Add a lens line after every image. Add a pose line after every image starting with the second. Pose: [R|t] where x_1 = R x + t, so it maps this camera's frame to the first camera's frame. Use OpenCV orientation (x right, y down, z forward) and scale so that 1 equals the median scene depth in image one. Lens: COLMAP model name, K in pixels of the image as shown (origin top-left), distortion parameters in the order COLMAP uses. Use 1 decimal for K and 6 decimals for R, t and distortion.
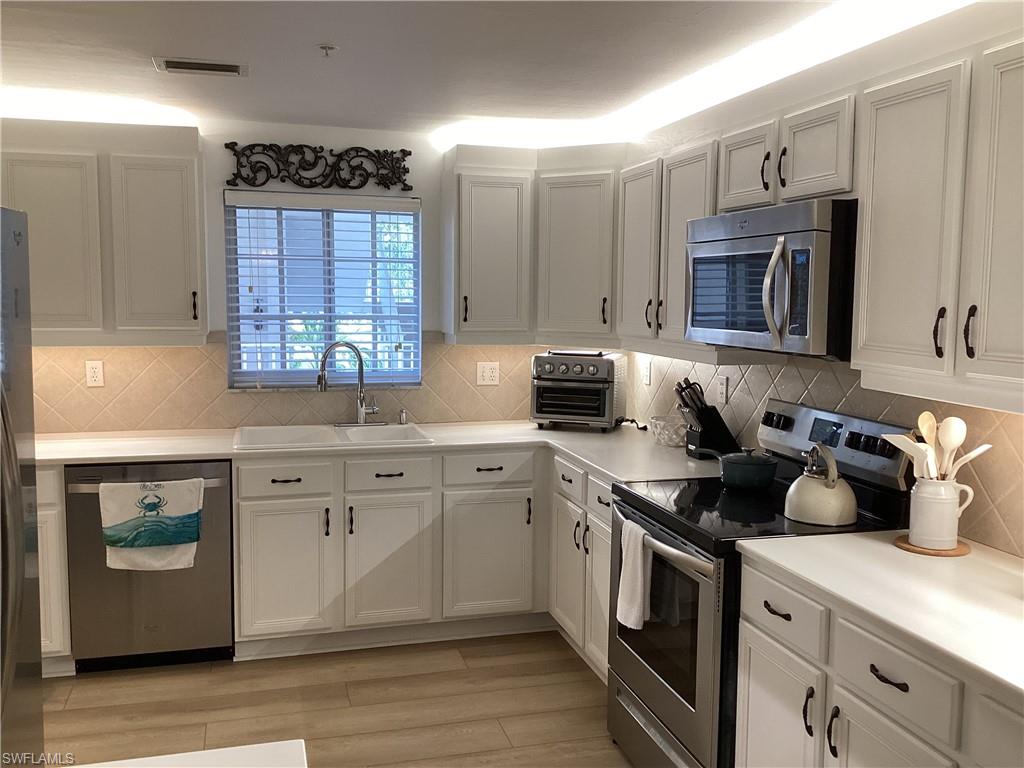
lens RADIAL K [[947.1, 0, 520.9], [0, 947.1, 390.0], [0, 0, 1]] dist [0.054007, 0.000000]
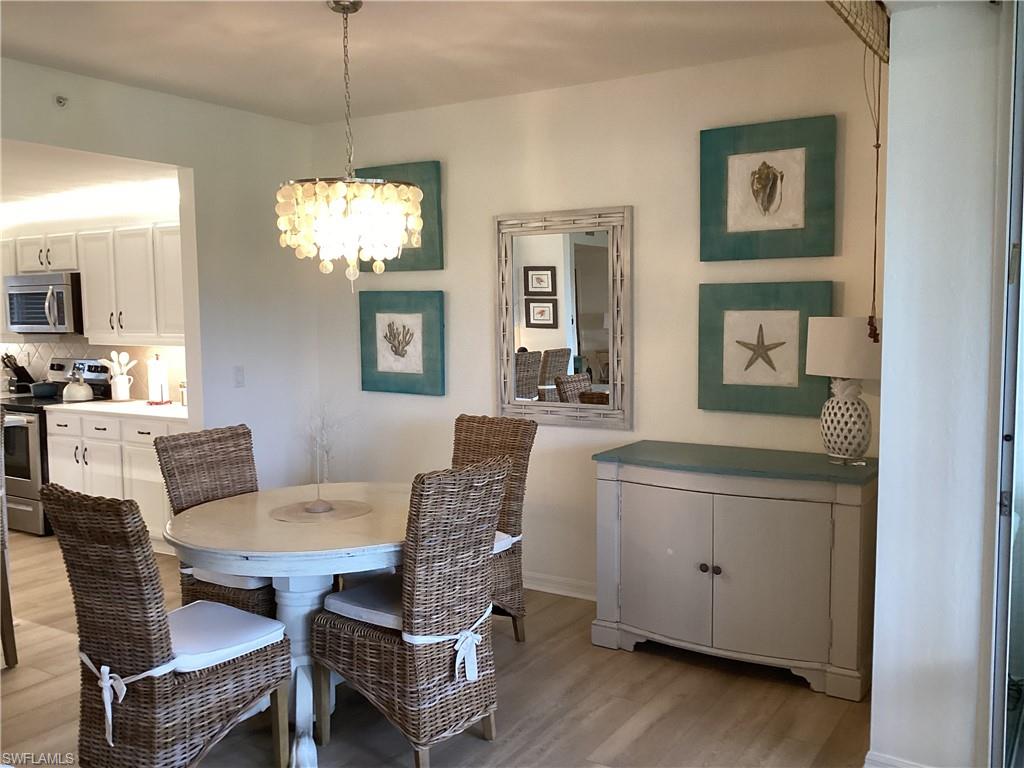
lens RADIAL K [[947.1, 0, 500.9], [0, 947.1, 384.0], [0, 0, 1]] dist [0.054007, 0.000000]
pose [[0.764968, -0.073841, 0.639821, -0.319141], [0.090106, 0.995906, 0.007206, 0.128665], [-0.637734, 0.052140, 0.768490, -1.182349]]
